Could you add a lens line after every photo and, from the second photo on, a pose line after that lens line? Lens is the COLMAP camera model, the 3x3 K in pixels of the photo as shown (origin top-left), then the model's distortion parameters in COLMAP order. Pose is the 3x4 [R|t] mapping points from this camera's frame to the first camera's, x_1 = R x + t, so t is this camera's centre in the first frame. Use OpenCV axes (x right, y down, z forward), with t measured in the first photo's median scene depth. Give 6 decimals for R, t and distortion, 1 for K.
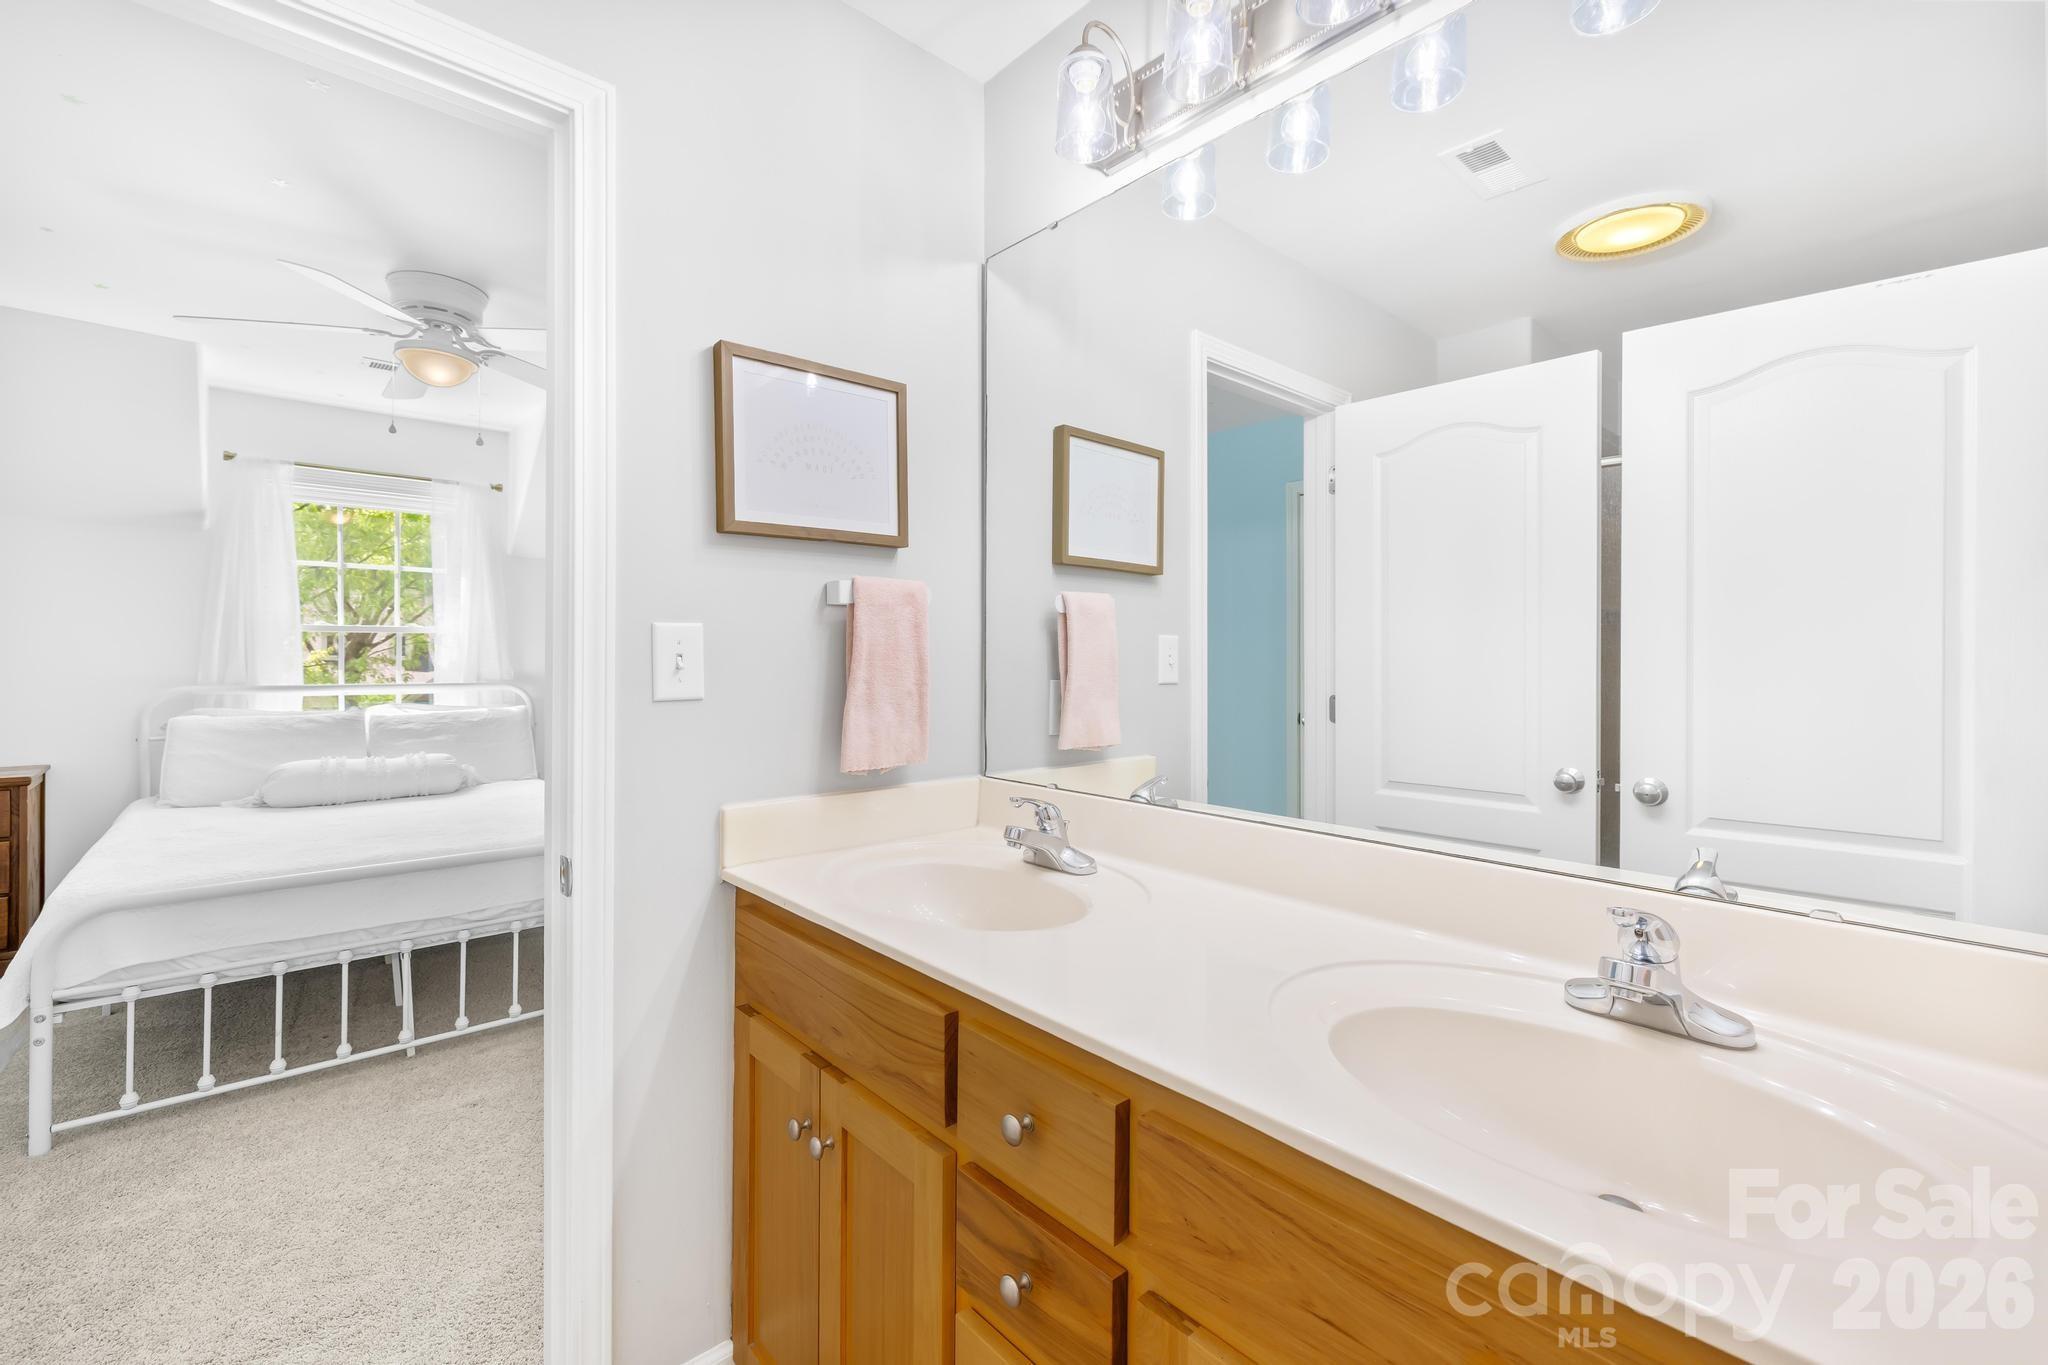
lens RADIAL K [[872.3, 0, 1024.0], [0, 872.3, 665.8], [0, 0, 1]] dist [-0.000075, -0.000997]
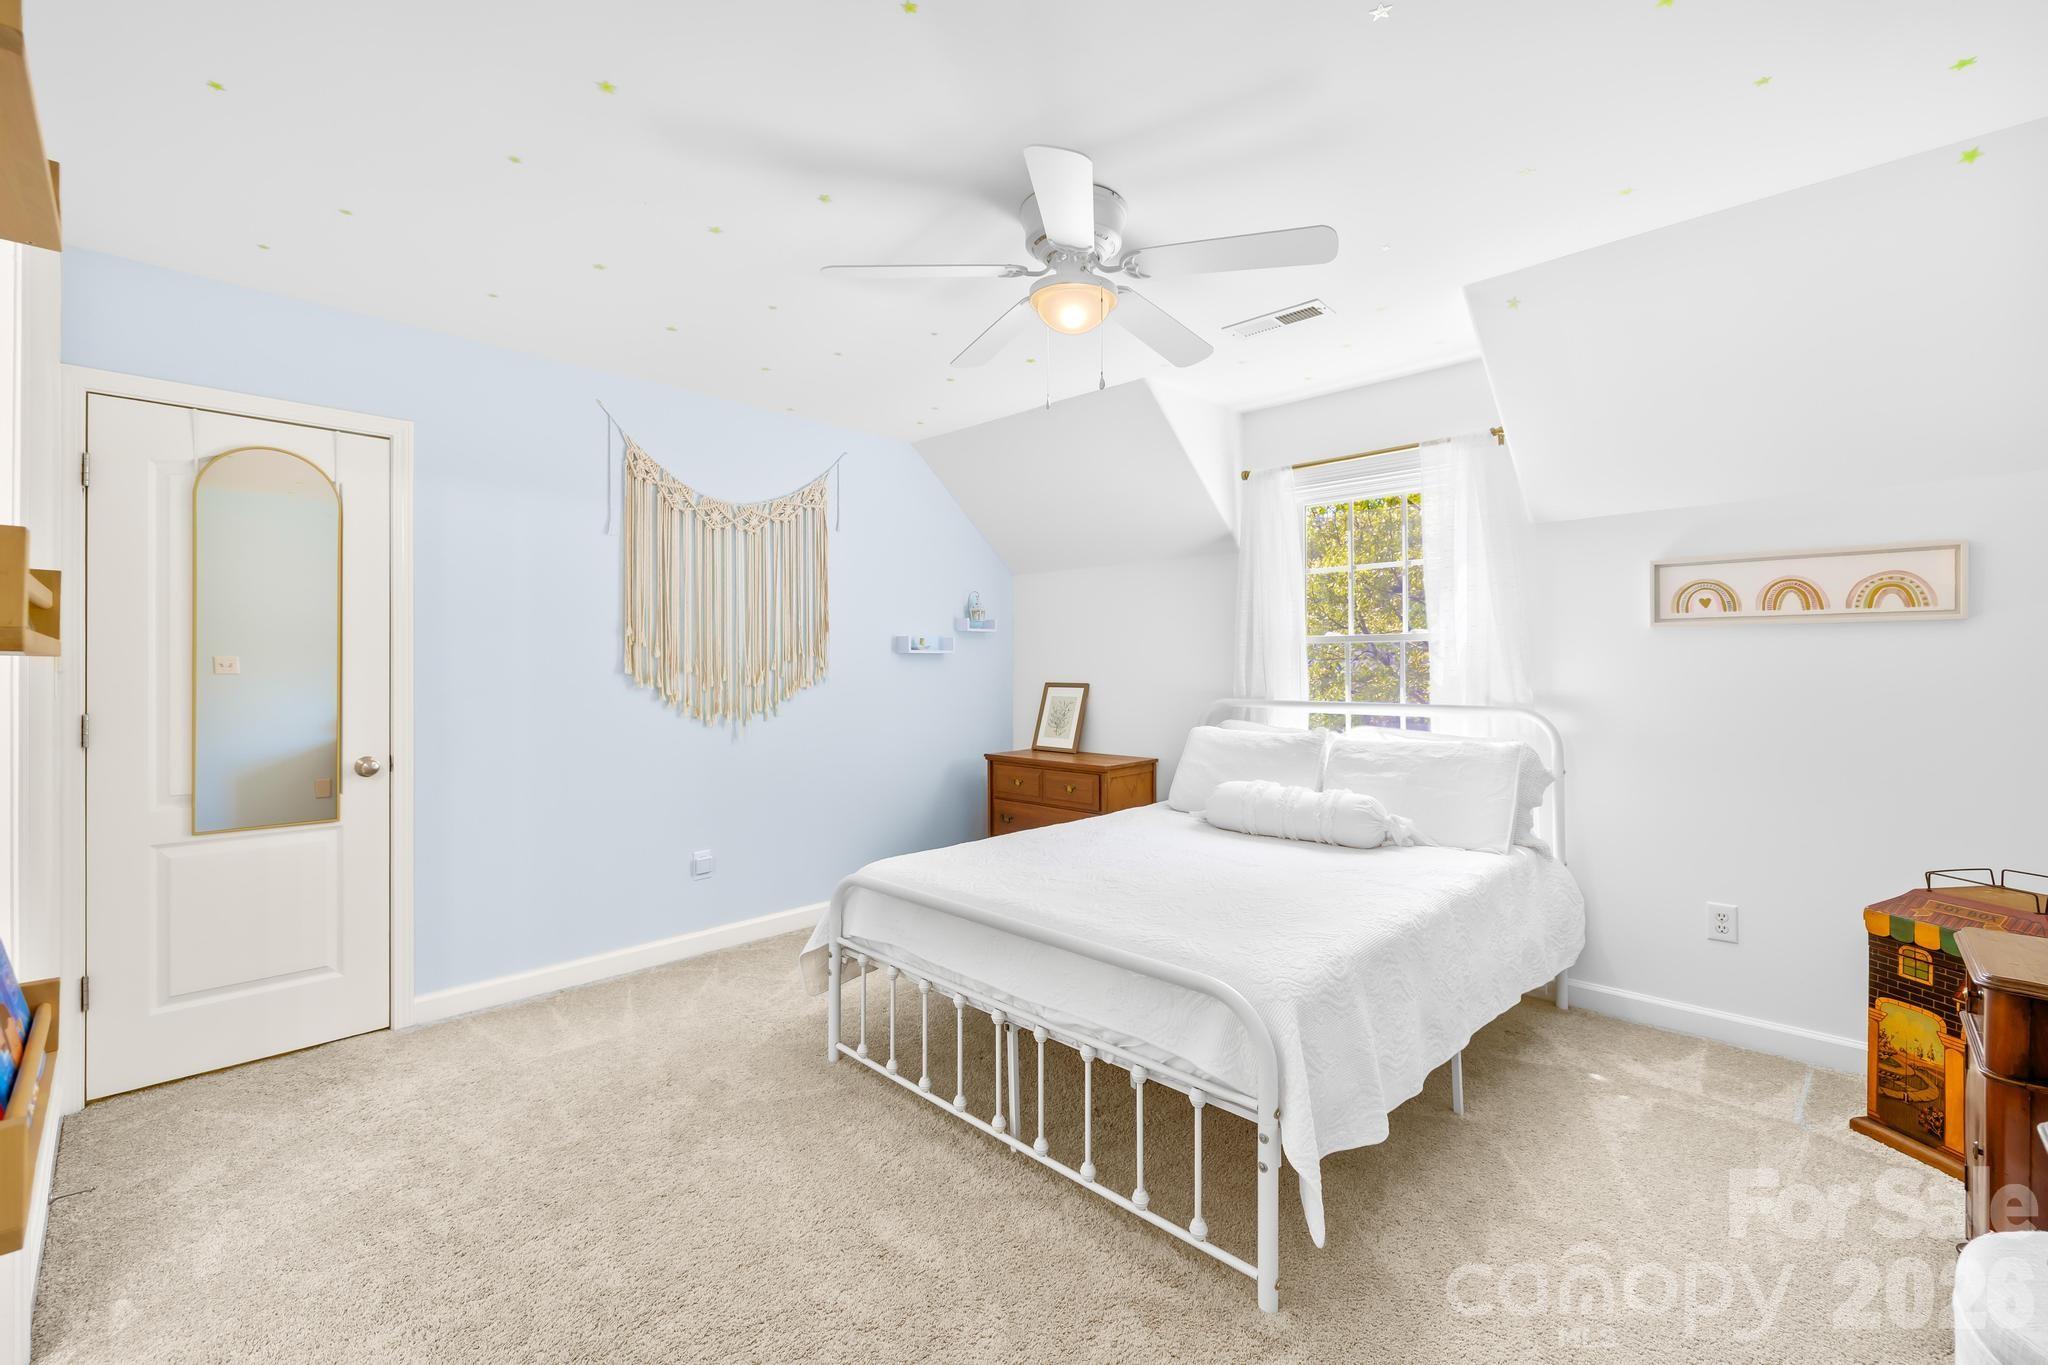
lens RADIAL K [[872.3, 0, 1024.4], [0, 872.3, 672.0], [0, 0, 1]] dist [-0.000075, -0.000997]
pose [[0.066238, -0.000768, -0.997804, 0.087880], [-0.007996, 0.999967, -0.001300, -0.005743], [0.997772, 0.008064, 0.066230, 0.631329]]
